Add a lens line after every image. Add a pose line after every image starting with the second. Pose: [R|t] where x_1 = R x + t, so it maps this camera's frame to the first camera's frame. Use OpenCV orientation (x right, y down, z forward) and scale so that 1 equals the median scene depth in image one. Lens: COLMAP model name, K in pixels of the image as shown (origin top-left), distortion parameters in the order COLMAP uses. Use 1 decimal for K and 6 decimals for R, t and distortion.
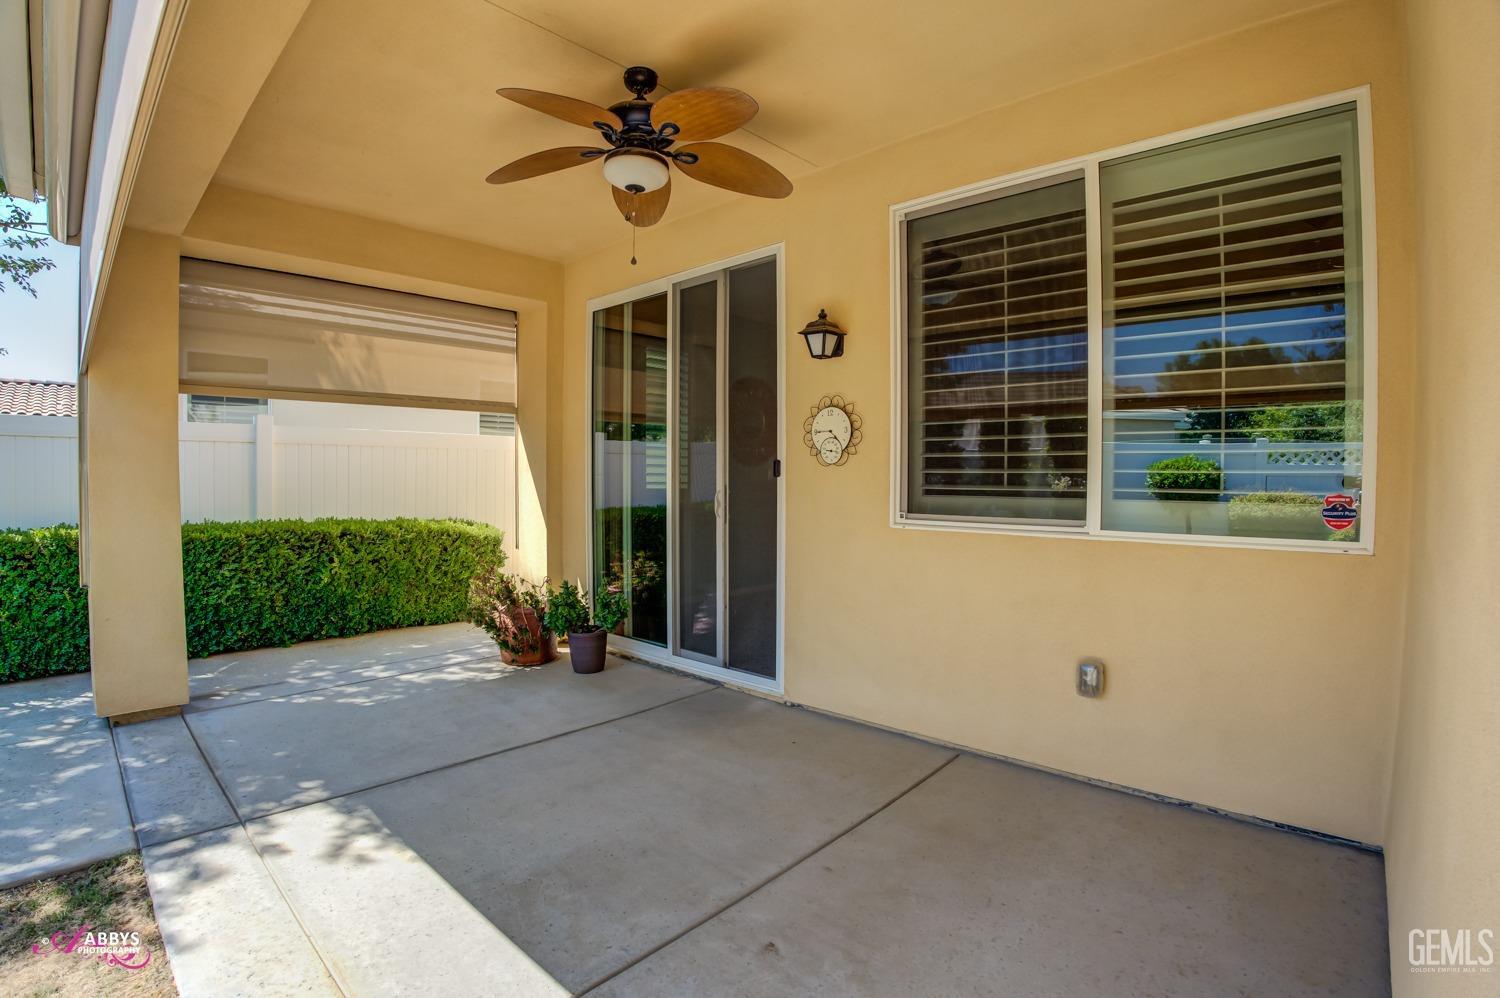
lens RADIAL K [[698.0, 0, 750.0], [0, 698.0, 499.0], [0, 0, 1]] dist [-0.103377, 0.019382]
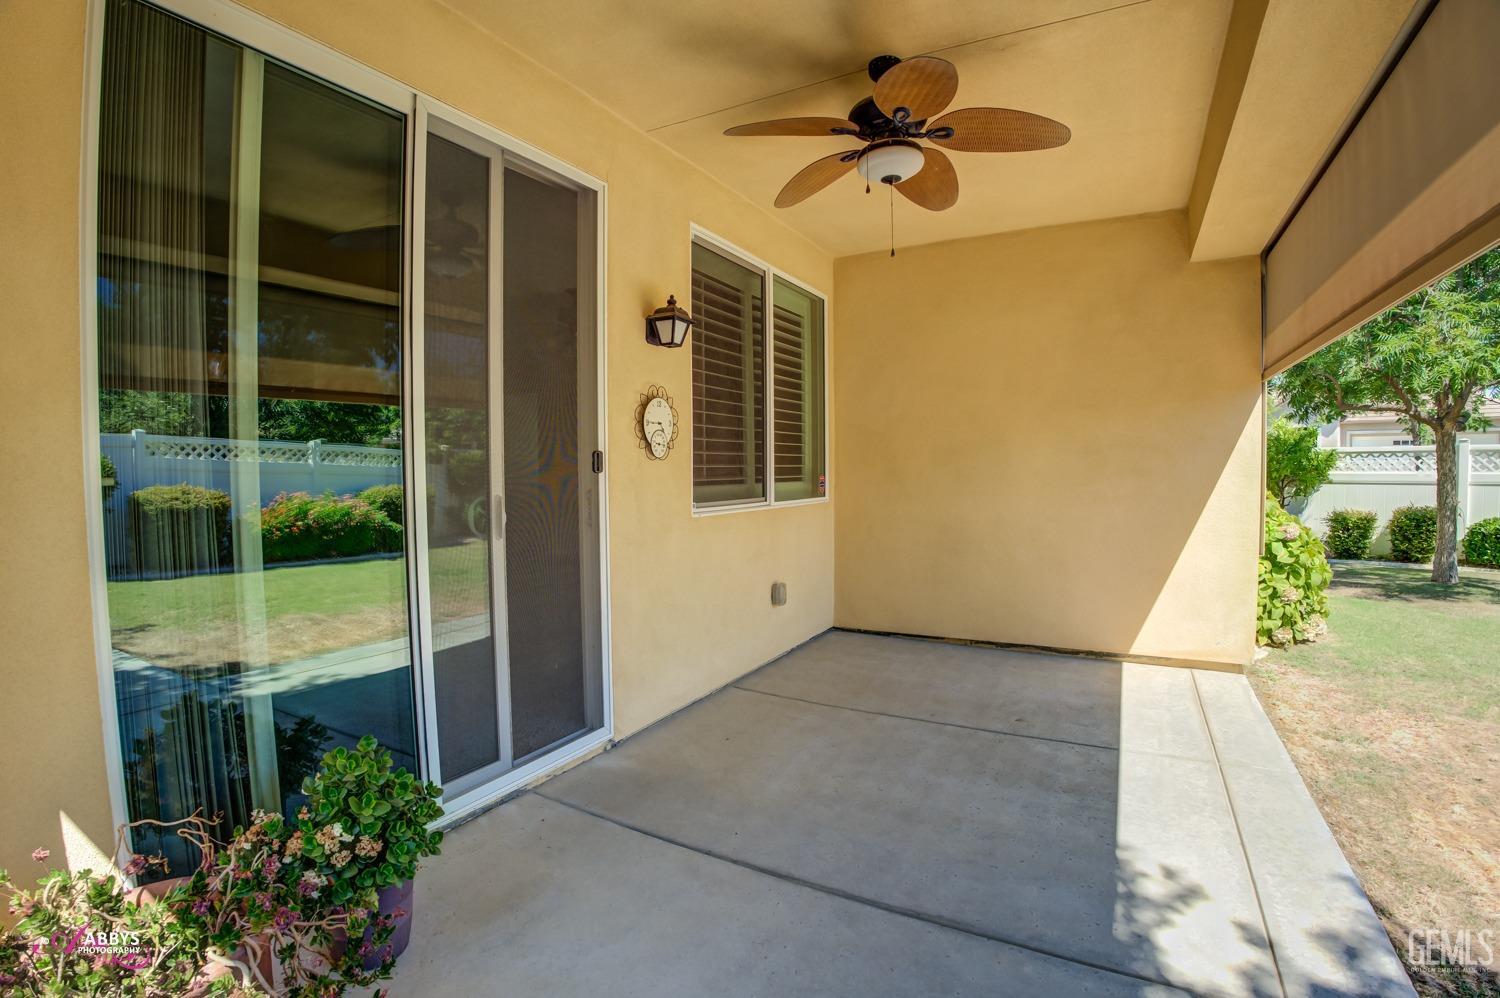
lens RADIAL K [[686.1, 0, 750.0], [0, 686.1, 499.0], [0, 0, 1]] dist [-0.097459, 0.013684]
pose [[-0.223806, -0.043320, 0.973670, -0.924002], [0.037286, 0.997900, 0.052968, -0.044097], [-0.973920, 0.048159, -0.221721, 1.224335]]
